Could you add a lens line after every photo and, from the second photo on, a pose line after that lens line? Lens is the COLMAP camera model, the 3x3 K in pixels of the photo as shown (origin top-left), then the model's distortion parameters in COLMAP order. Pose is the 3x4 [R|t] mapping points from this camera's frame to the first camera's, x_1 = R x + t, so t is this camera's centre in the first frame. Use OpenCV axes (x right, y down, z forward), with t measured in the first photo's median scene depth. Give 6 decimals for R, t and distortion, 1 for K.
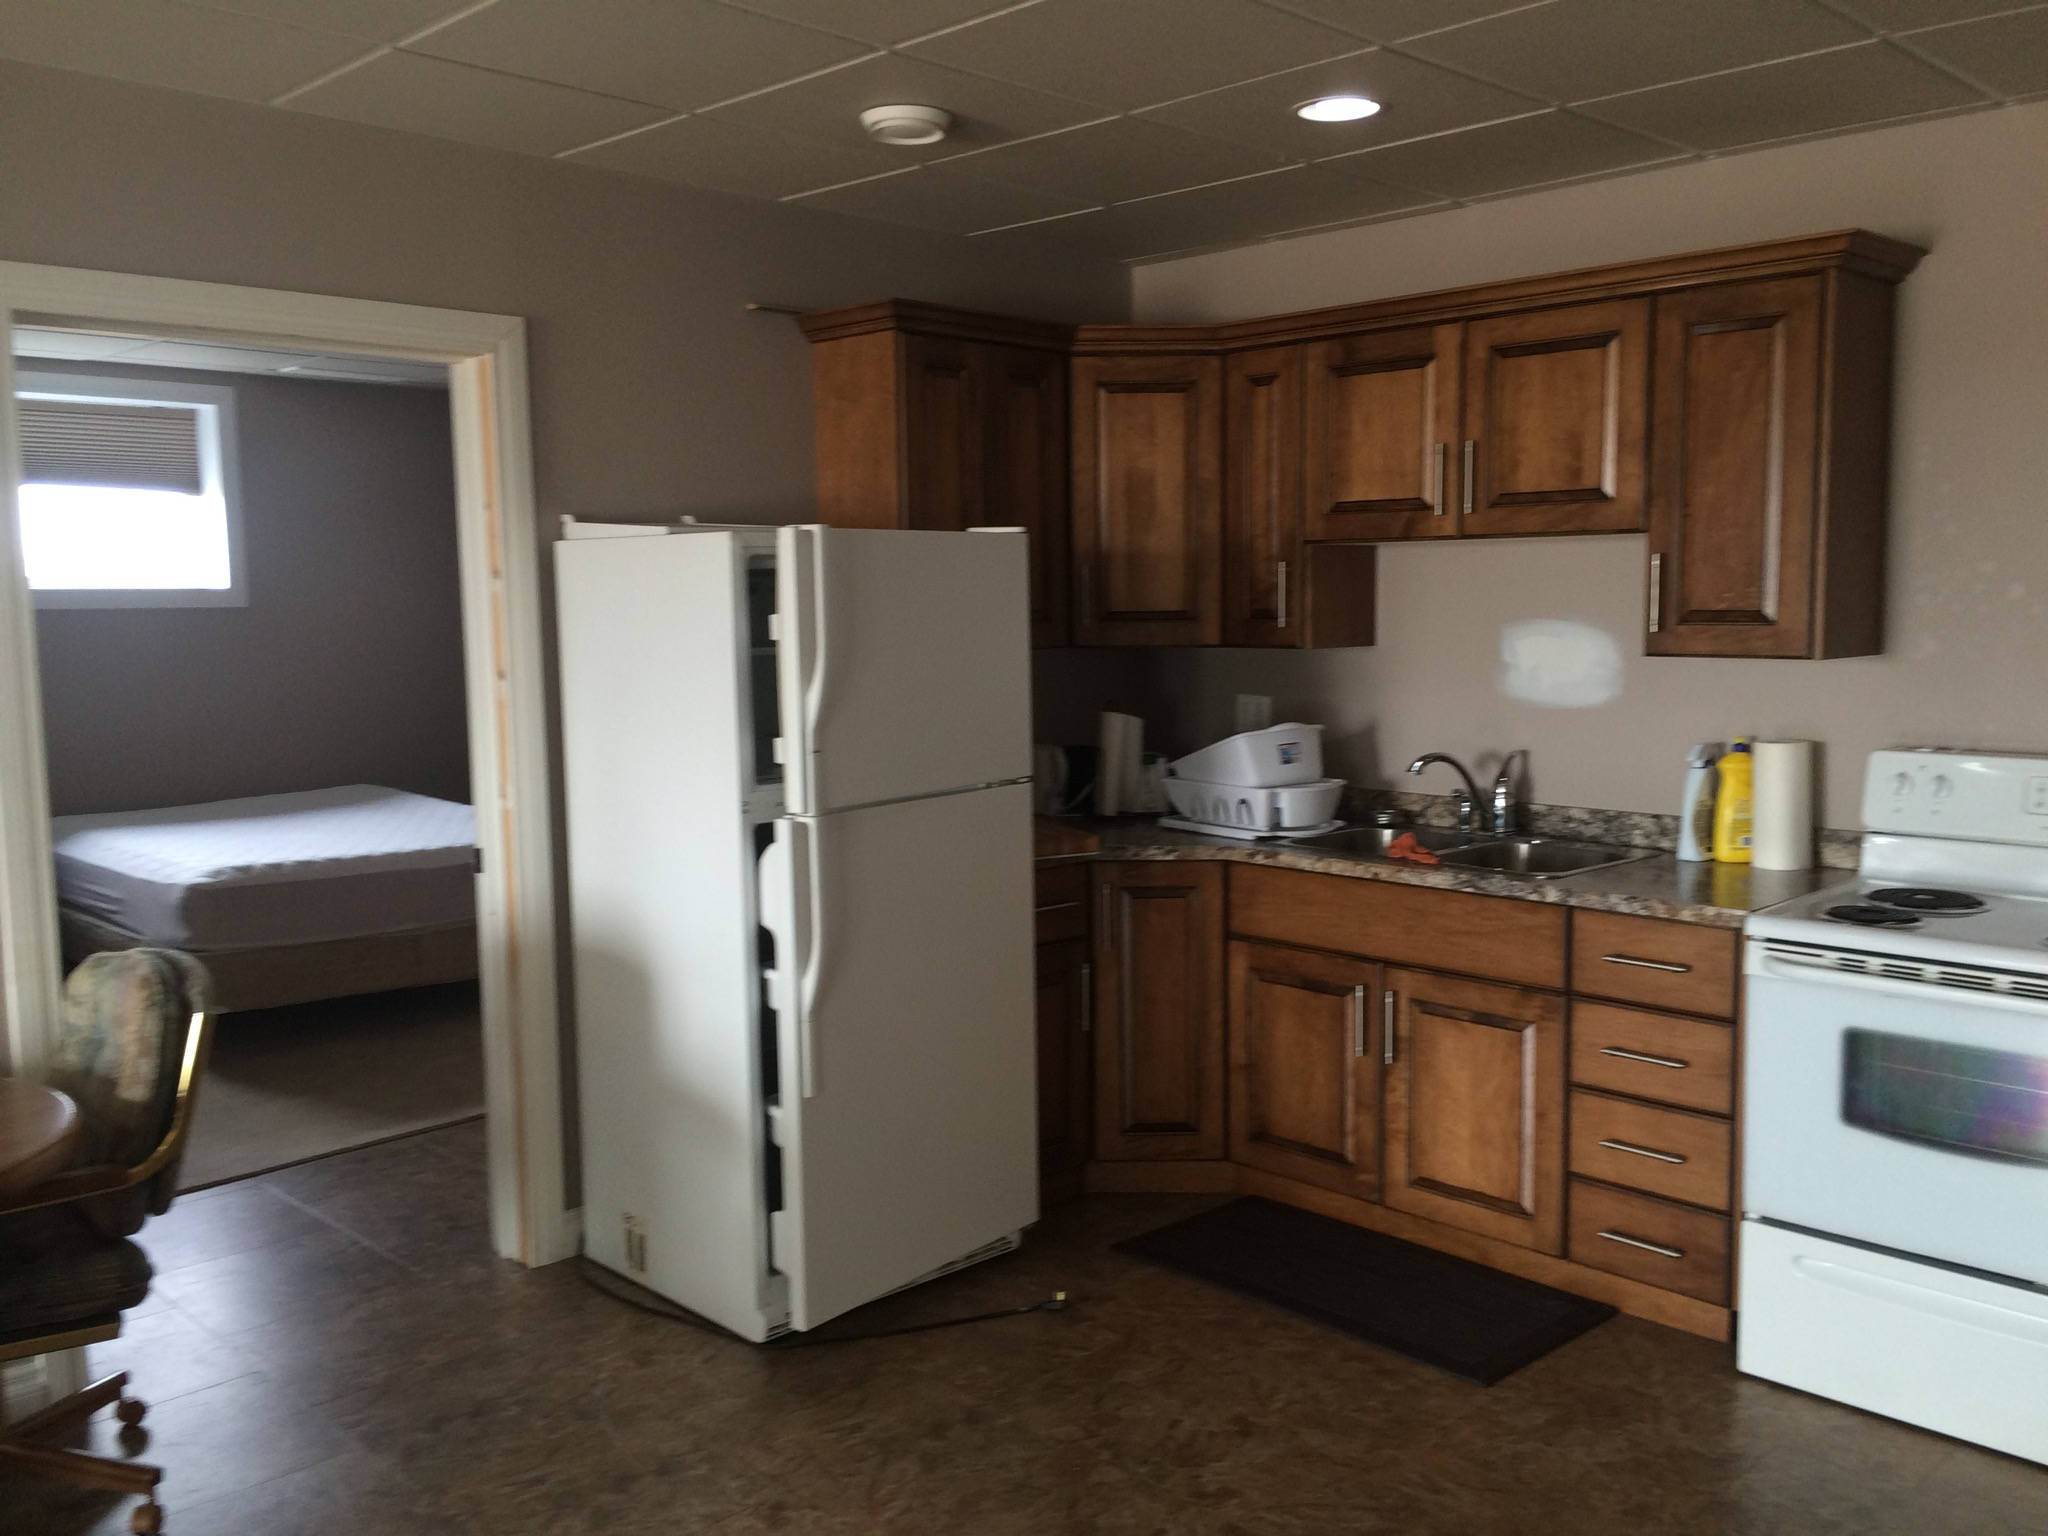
lens RADIAL K [[1783.8, 0, 982.9], [0, 1783.8, 762.7], [0, 0, 1]] dist [0.085810, -0.123144]
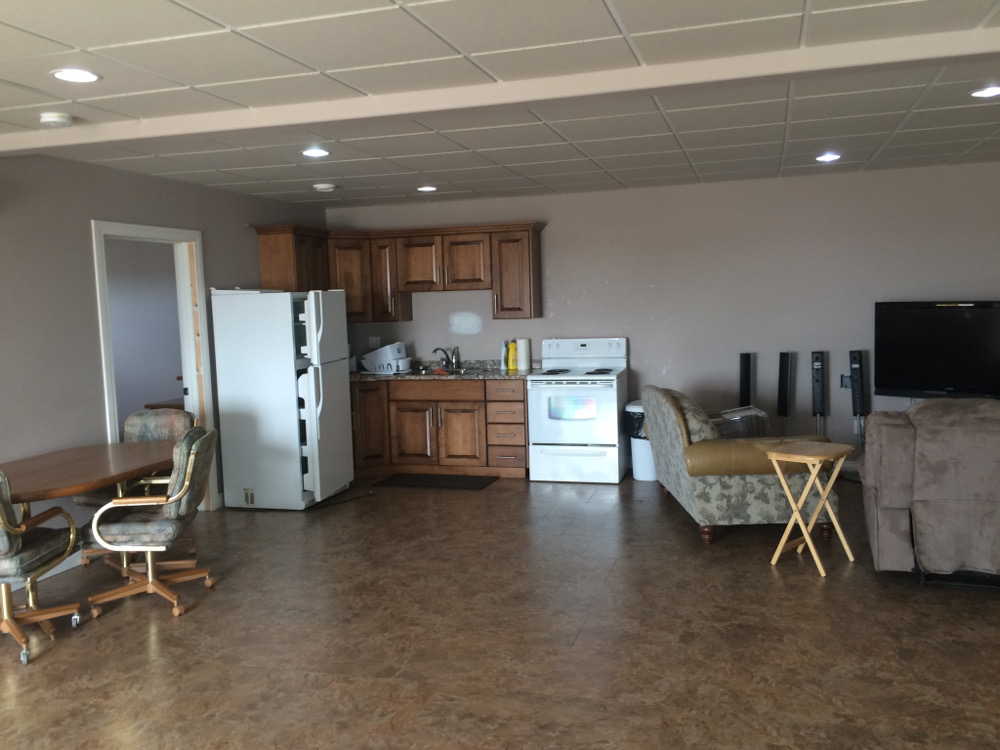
lens RADIAL K [[871.0, 0, 479.9], [0, 871.0, 372.4], [0, 0, 1]] dist [0.085810, -0.123144]
pose [[0.884071, -0.058495, 0.463678, -0.563153], [0.069067, 0.997595, -0.005835, 0.067757], [-0.462221, 0.037183, 0.885985, -0.710081]]
